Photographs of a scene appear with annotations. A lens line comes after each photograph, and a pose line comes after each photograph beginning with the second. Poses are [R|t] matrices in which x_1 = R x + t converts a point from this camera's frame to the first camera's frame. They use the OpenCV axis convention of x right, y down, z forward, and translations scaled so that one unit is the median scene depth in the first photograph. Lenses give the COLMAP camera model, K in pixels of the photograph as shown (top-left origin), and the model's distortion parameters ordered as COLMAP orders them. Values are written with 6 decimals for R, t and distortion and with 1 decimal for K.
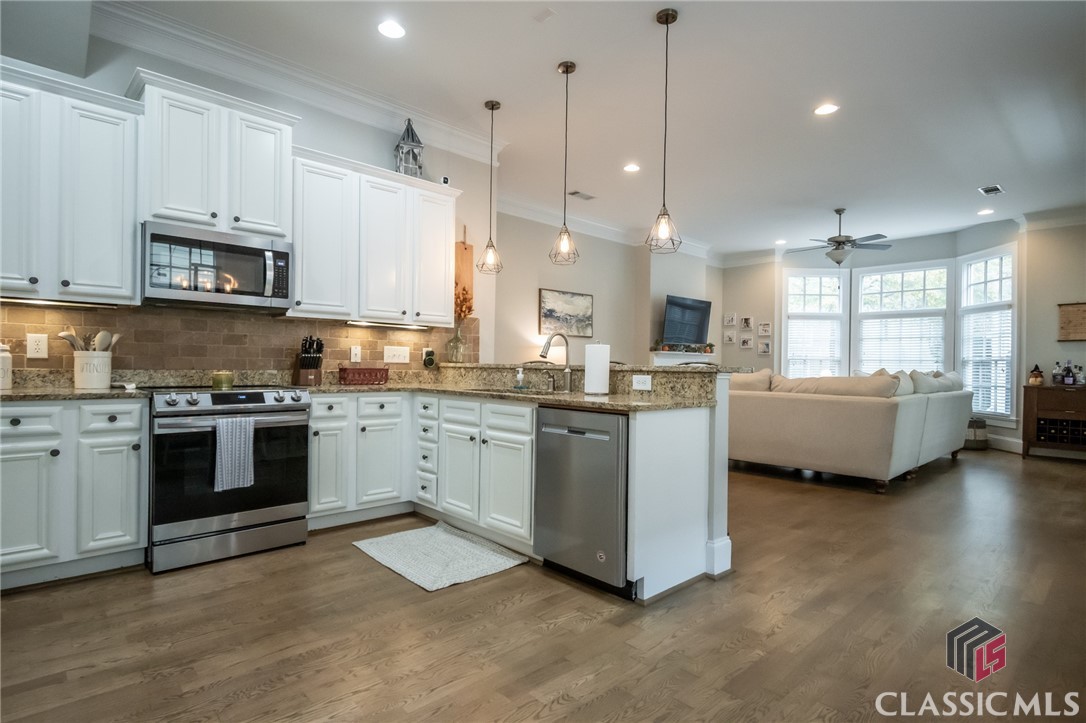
lens RADIAL K [[561.3, 0, 543.0], [0, 561.3, 361.5], [0, 0, 1]] dist [0.004308, -0.000987]
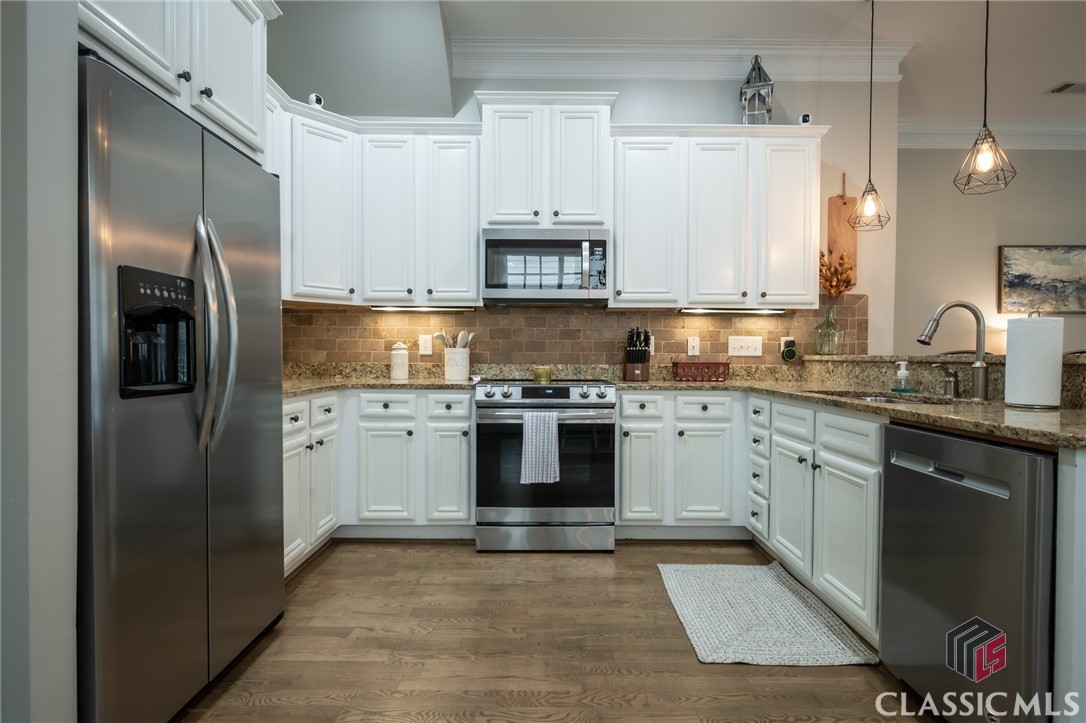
lens RADIAL K [[561.3, 0, 543.0], [0, 561.3, 361.5], [0, 0, 1]] dist [0.004308, -0.000987]
pose [[0.728734, -0.003959, -0.684785, 0.119872], [0.009130, 0.999951, 0.003936, 0.006182], [0.684736, -0.009120, 0.728735, 0.247174]]
